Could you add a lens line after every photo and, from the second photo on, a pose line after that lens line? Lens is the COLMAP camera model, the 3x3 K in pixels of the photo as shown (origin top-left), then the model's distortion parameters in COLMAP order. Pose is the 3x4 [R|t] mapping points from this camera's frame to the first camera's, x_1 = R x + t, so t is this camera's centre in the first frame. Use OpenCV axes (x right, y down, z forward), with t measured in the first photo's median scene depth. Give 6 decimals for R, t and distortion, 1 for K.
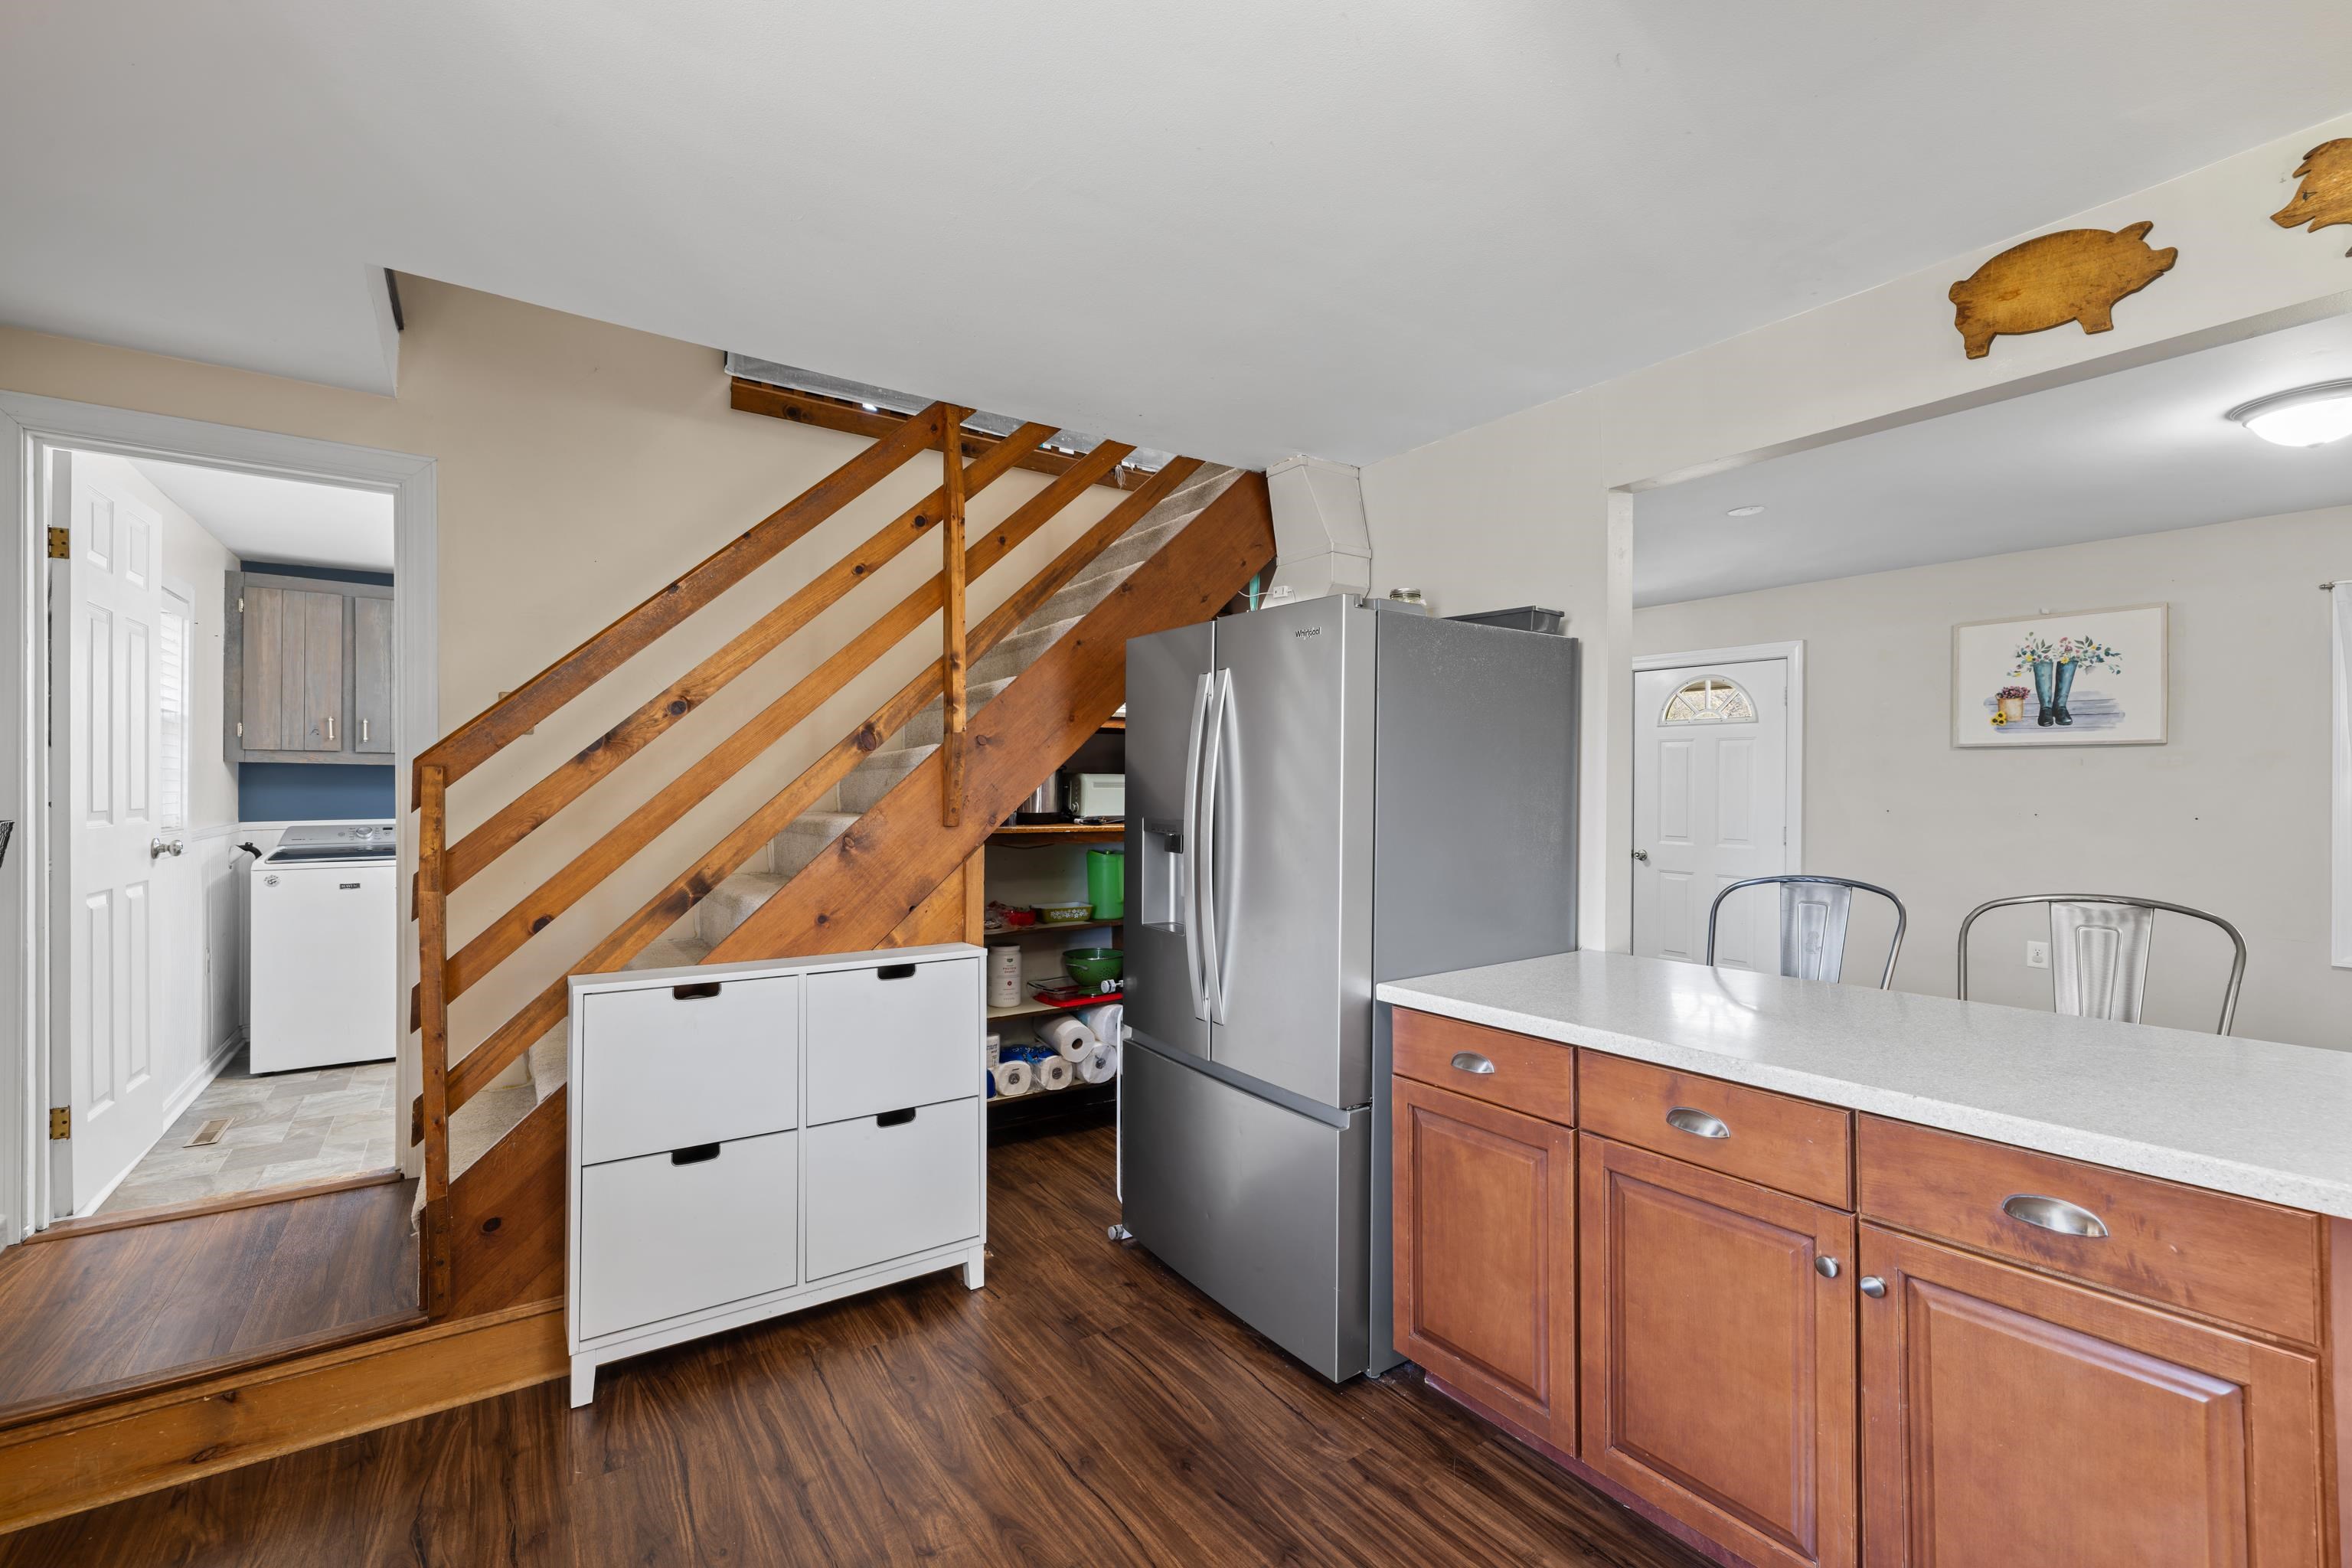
lens RADIAL K [[996.7, 0, 1165.9], [0, 996.7, 785.0], [0, 0, 1]] dist [0.000422, 0.000211]
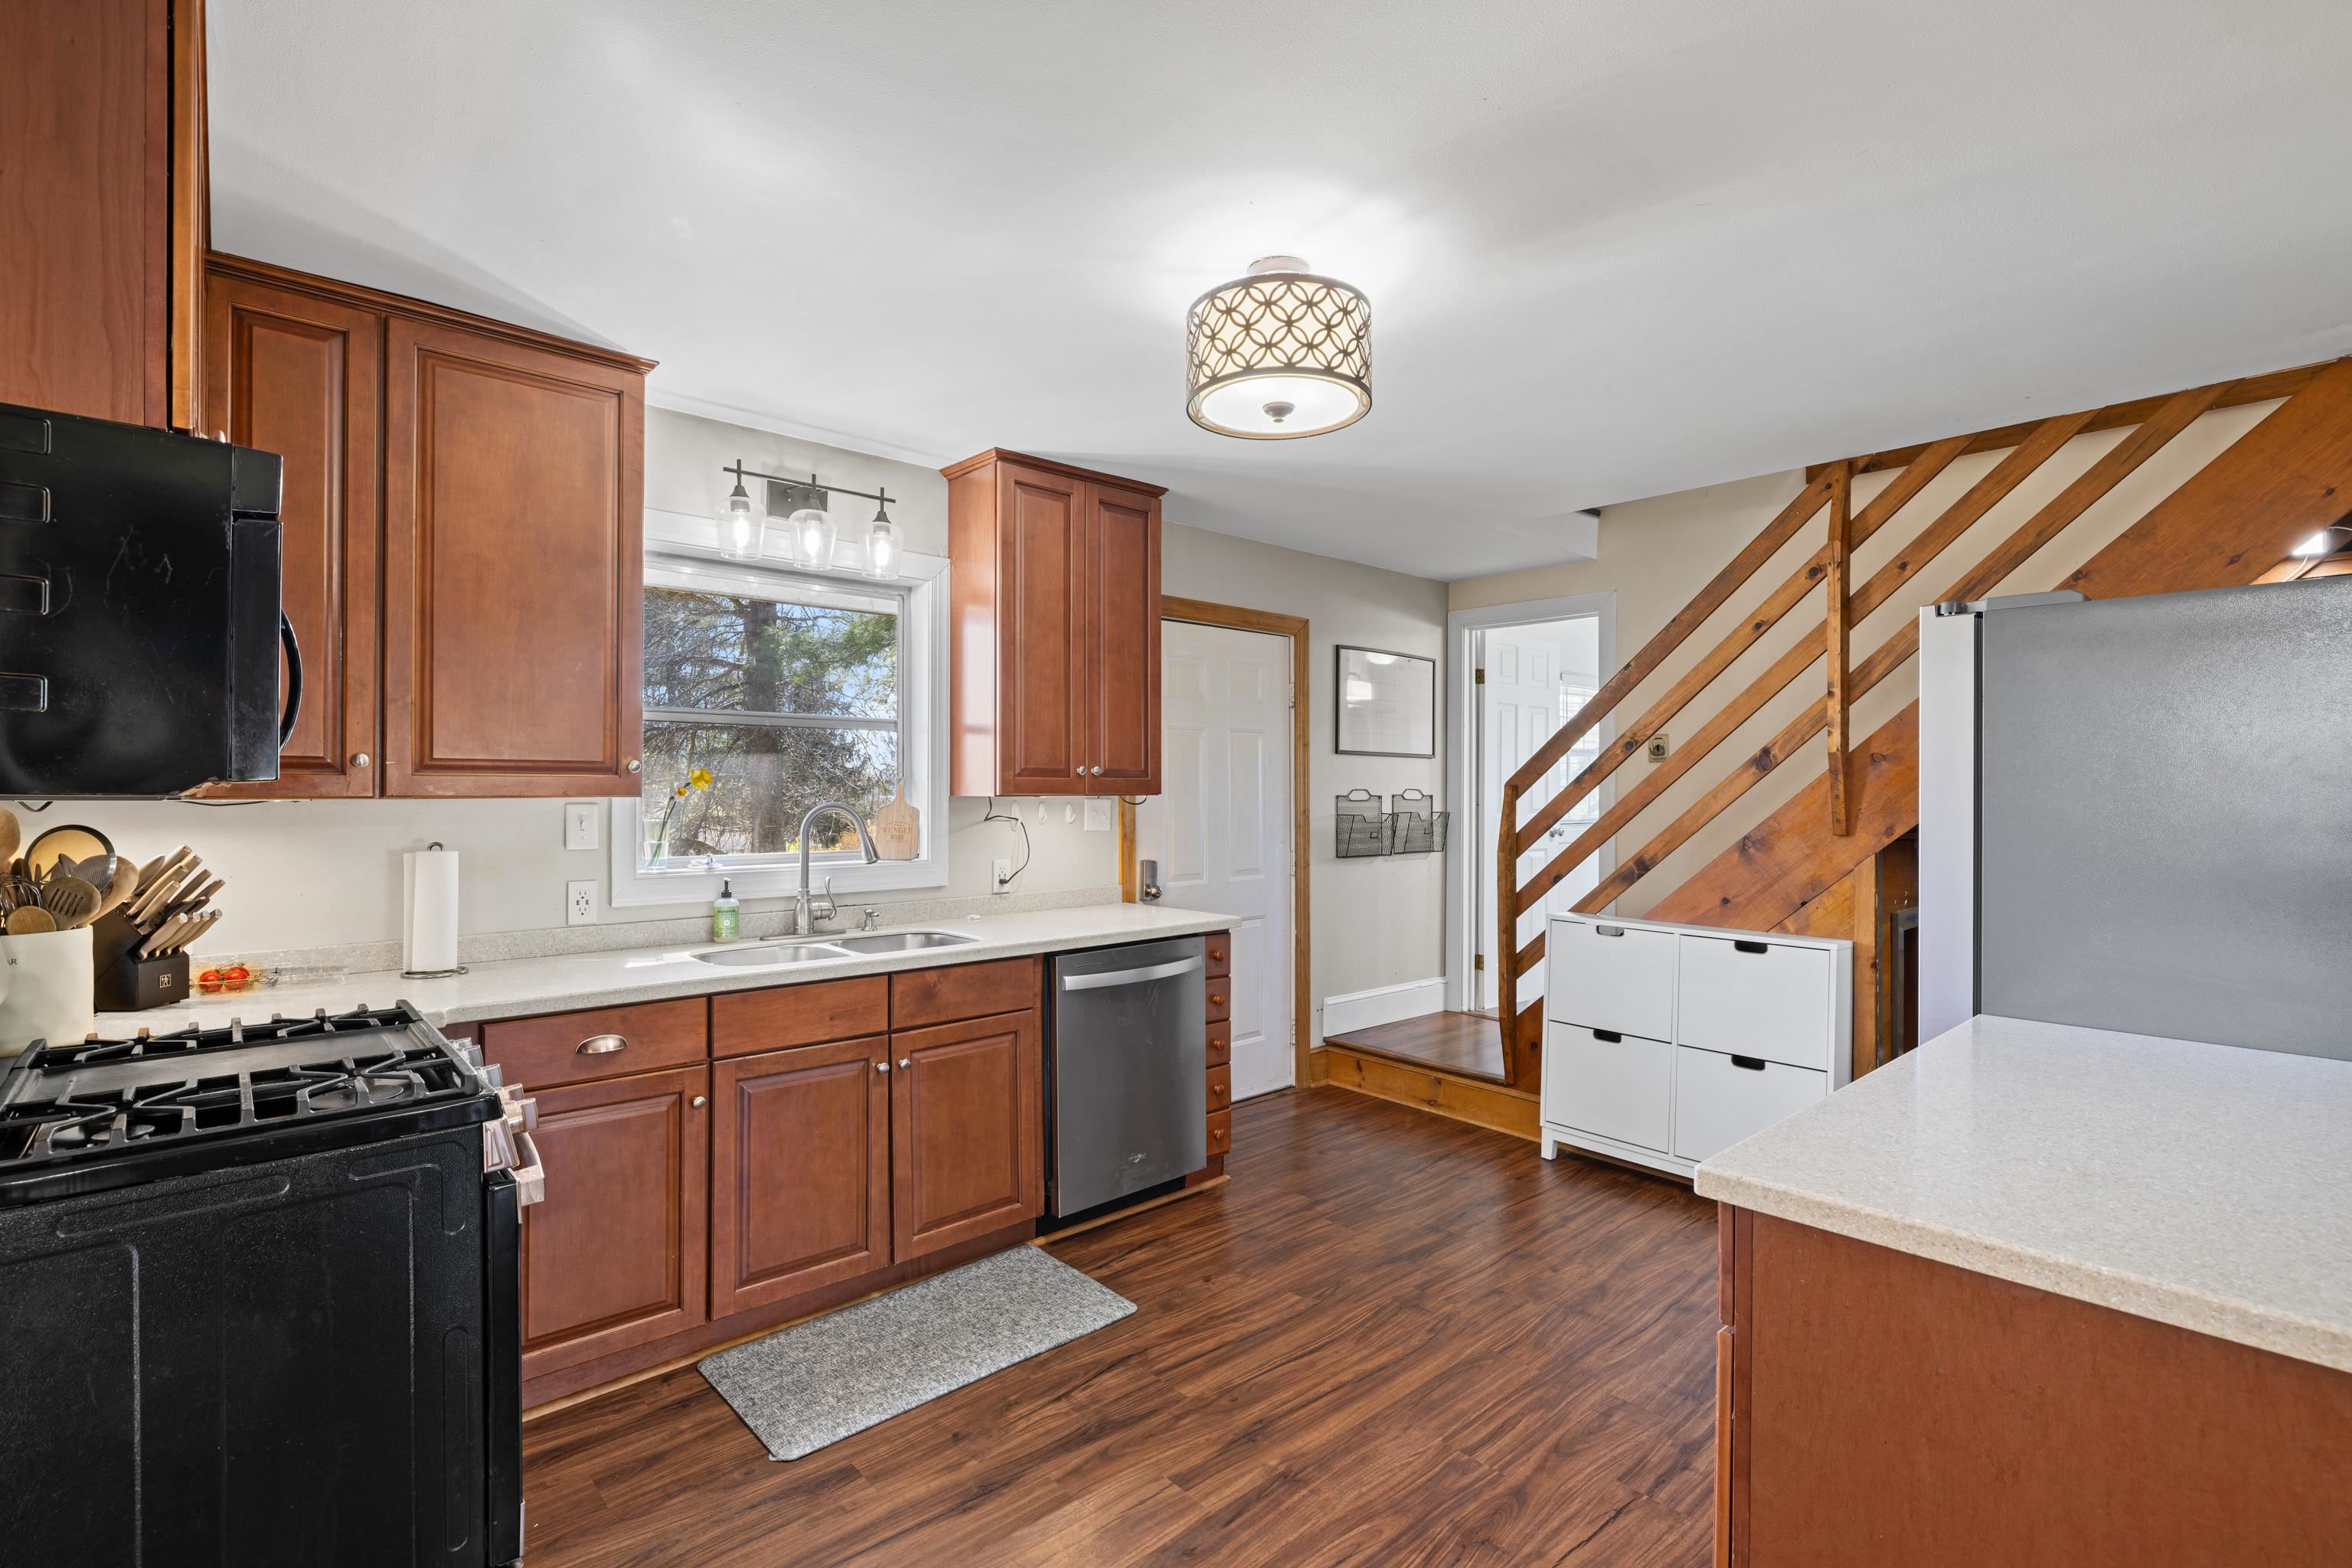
lens RADIAL K [[1060.5, 0, 1169.1], [0, 1060.5, 791.8], [0, 0, 1]] dist [-0.002024, -0.000302]
pose [[0.119540, 0.000176, -0.992829, 1.175736], [-0.007420, 0.999972, -0.000716, -0.001899], [0.992802, 0.007452, 0.119538, 0.138644]]
